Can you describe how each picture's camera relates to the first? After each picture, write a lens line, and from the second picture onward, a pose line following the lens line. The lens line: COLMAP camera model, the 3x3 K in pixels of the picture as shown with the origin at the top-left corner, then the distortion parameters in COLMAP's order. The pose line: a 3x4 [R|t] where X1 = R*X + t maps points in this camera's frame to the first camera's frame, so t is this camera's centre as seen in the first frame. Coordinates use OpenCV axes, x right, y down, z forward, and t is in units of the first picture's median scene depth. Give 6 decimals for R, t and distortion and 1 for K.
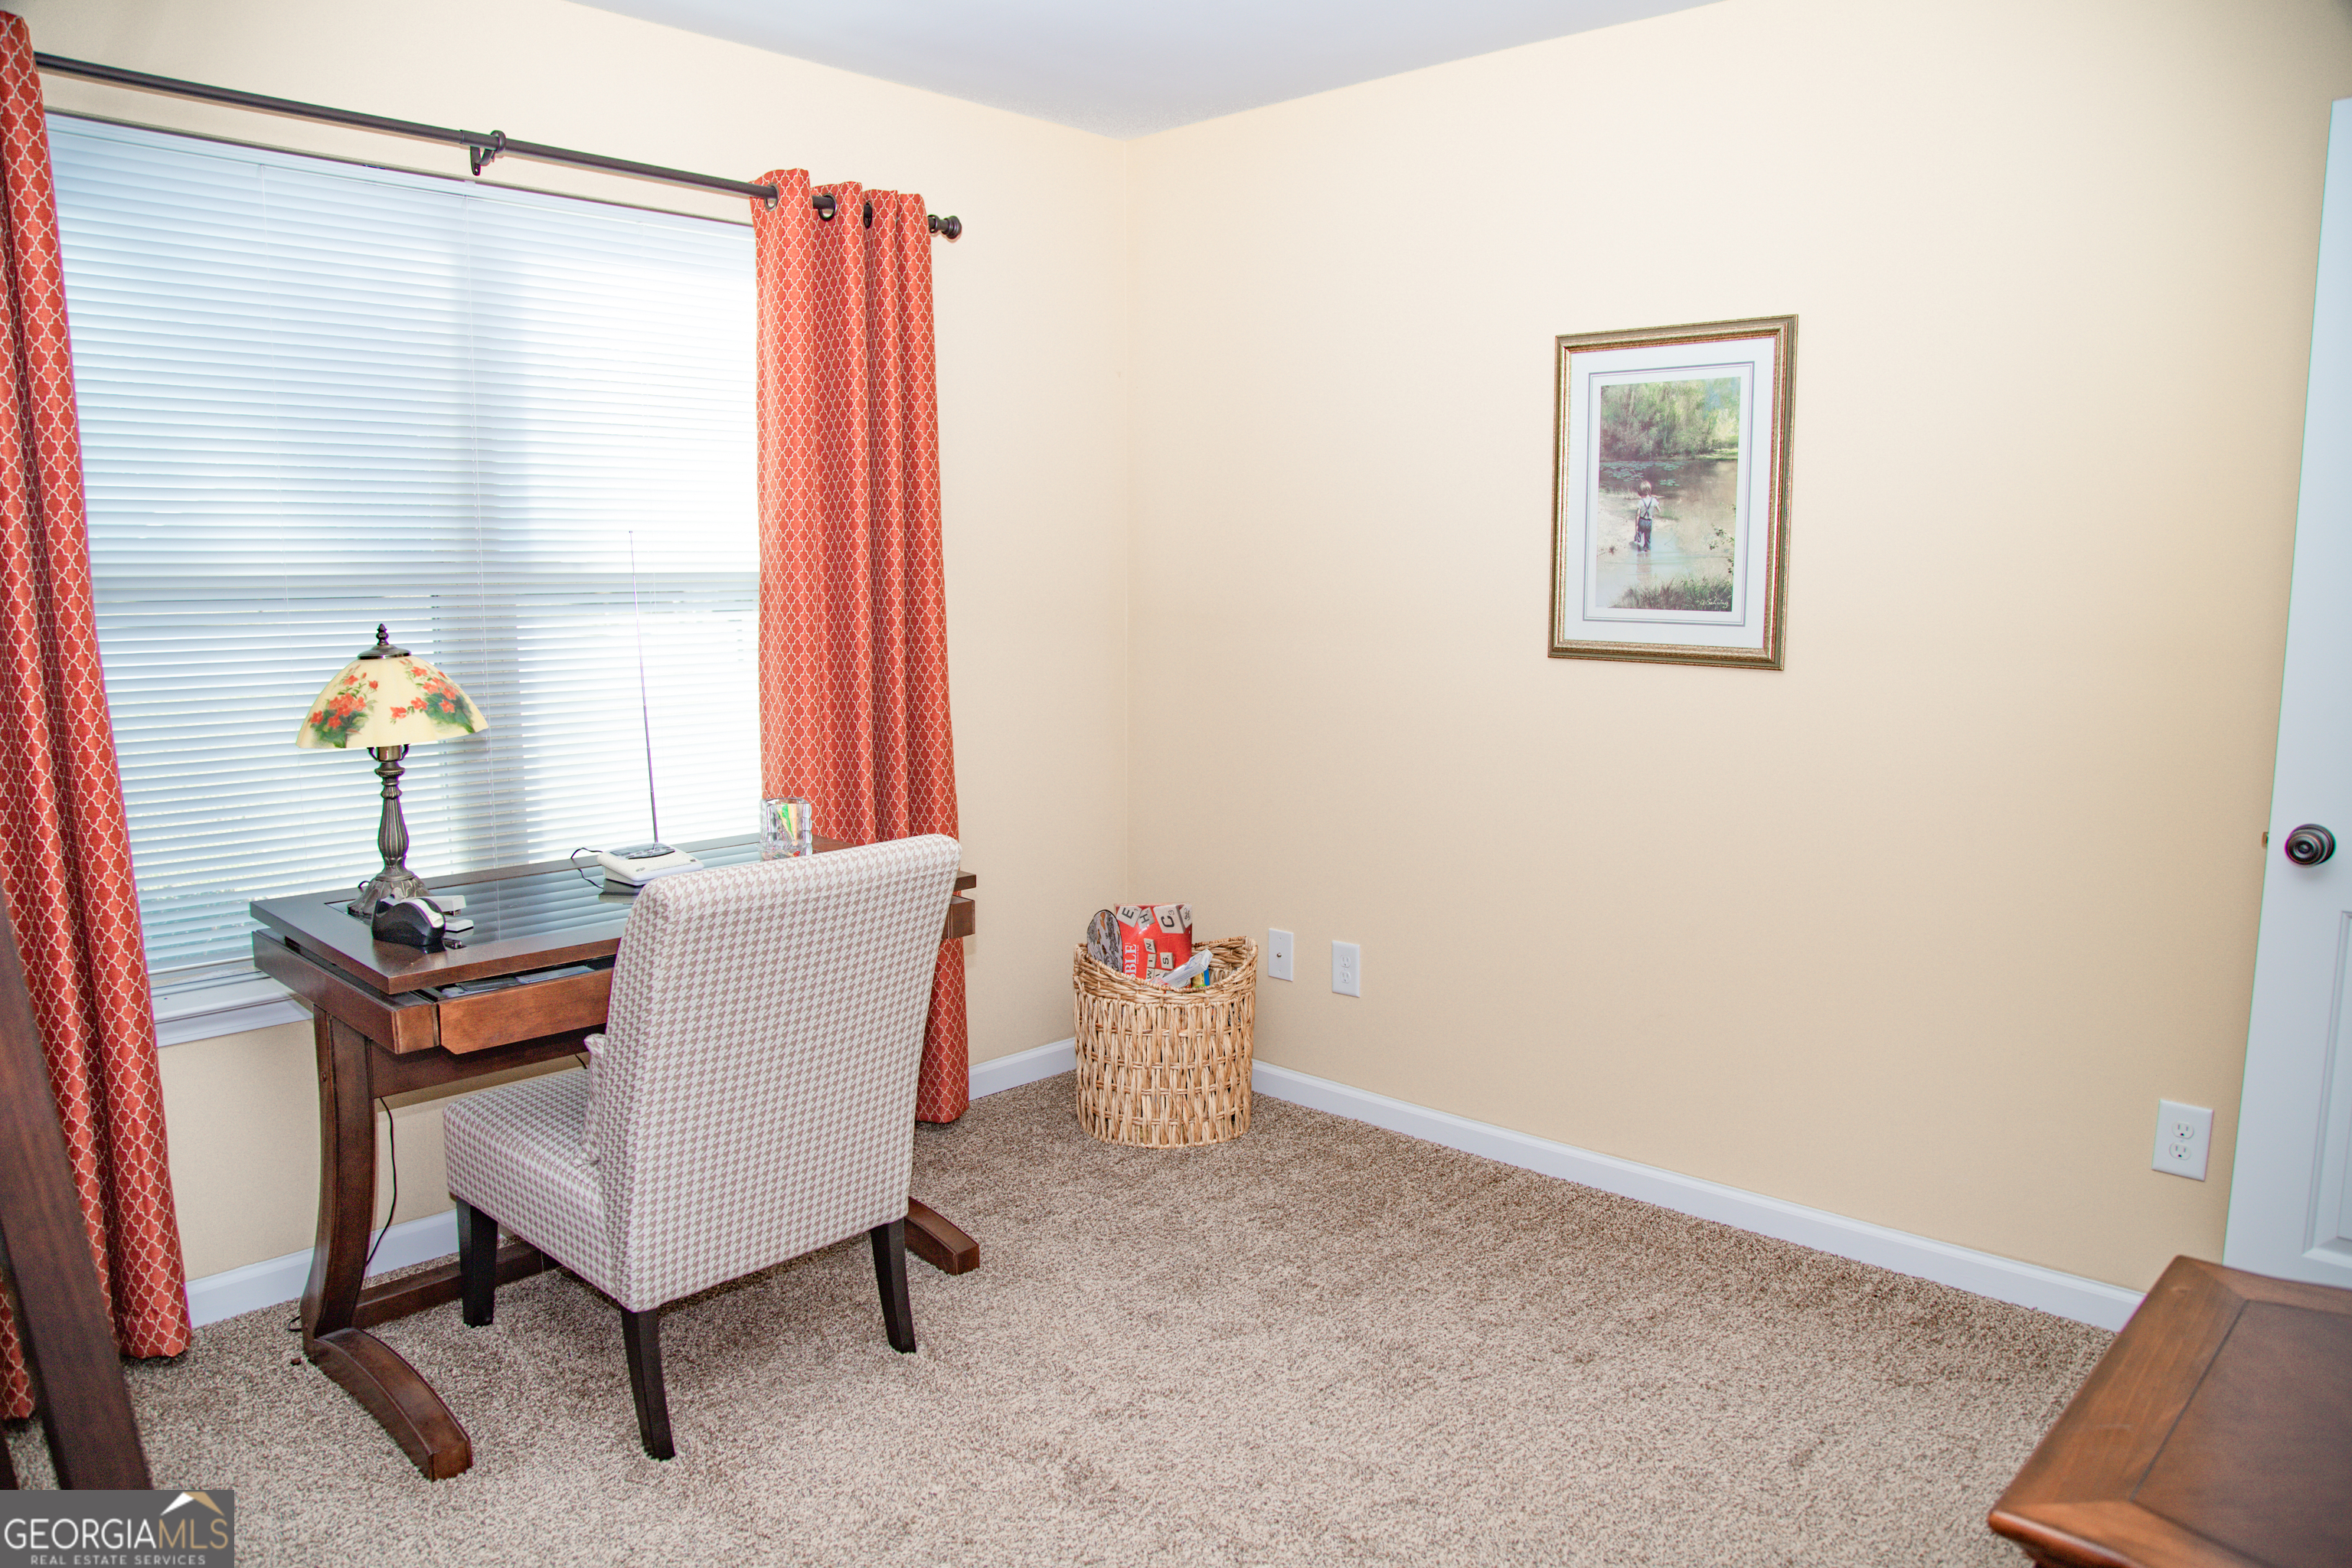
lens RADIAL K [[1628.2, 0, 1175.8], [0, 1628.2, 790.8], [0, 0, 1]] dist [-0.088836, 0.021506]
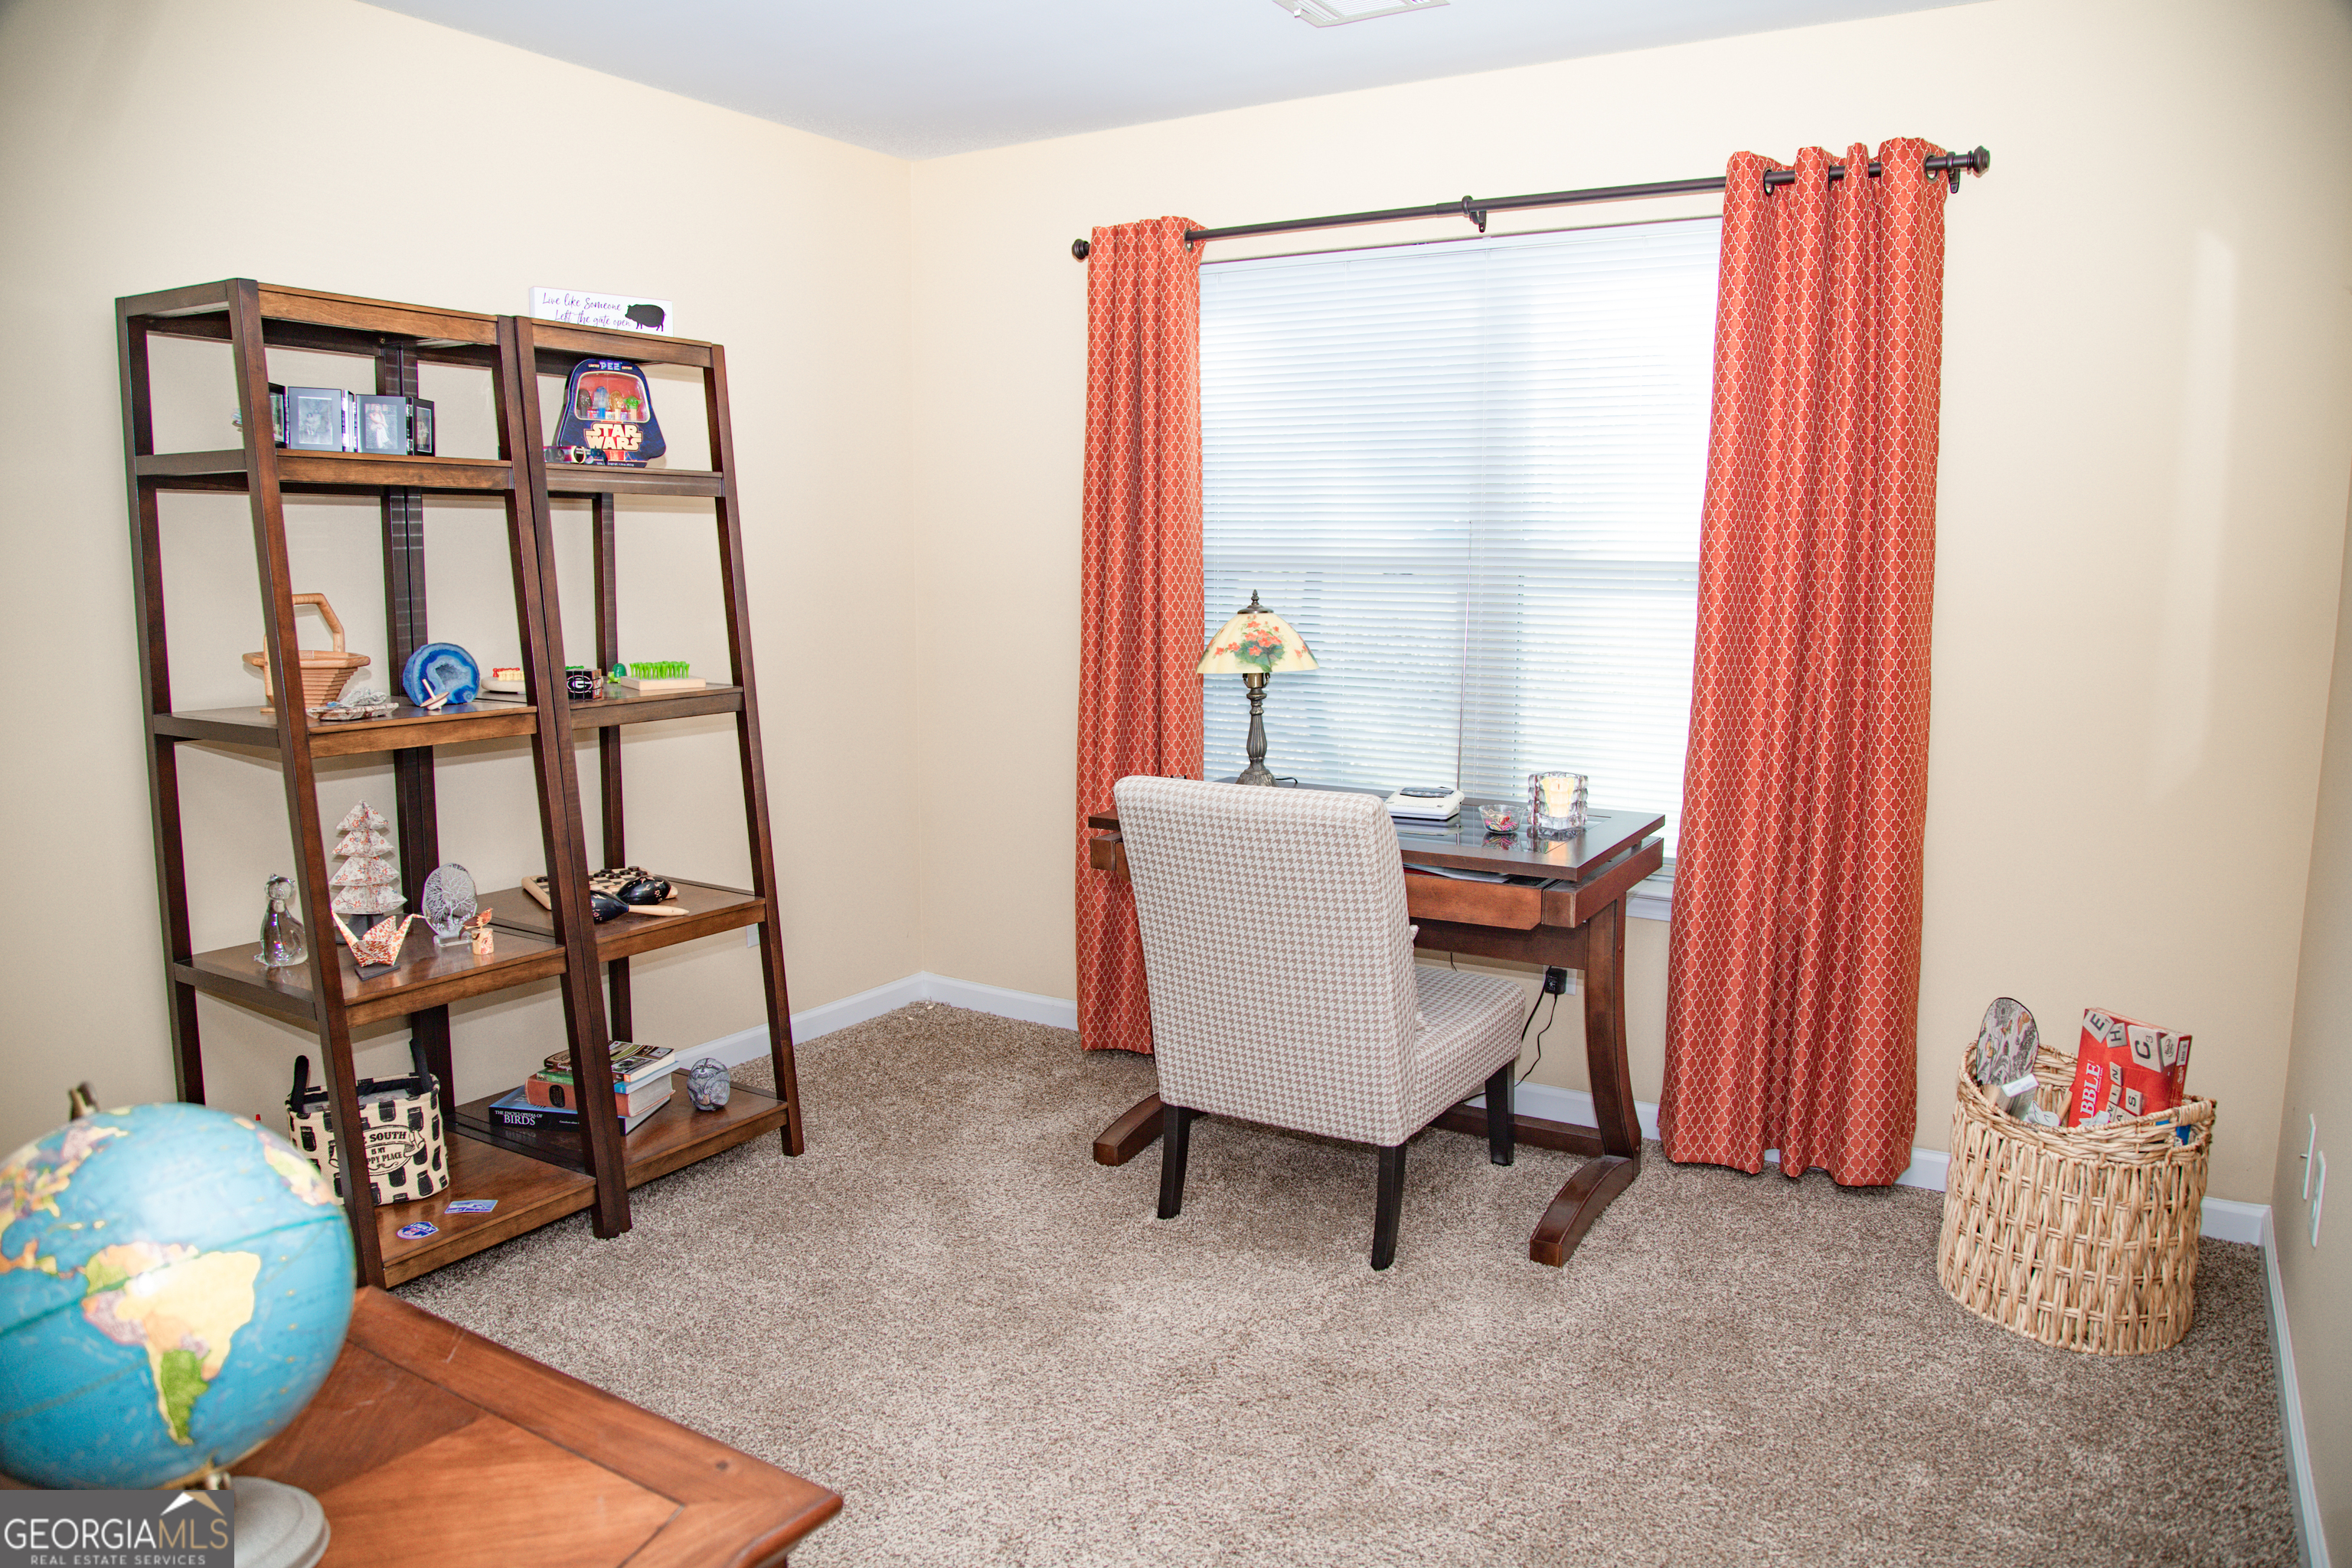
lens RADIAL K [[1628.2, 0, 1176.8], [0, 1628.2, 785.1], [0, 0, 1]] dist [-0.088836, 0.021506]
pose [[0.190669, 0.134033, -0.972461, 0.694789], [-0.139864, 0.984238, 0.108234, -0.062034], [0.971640, 0.115375, 0.206410, 0.501267]]
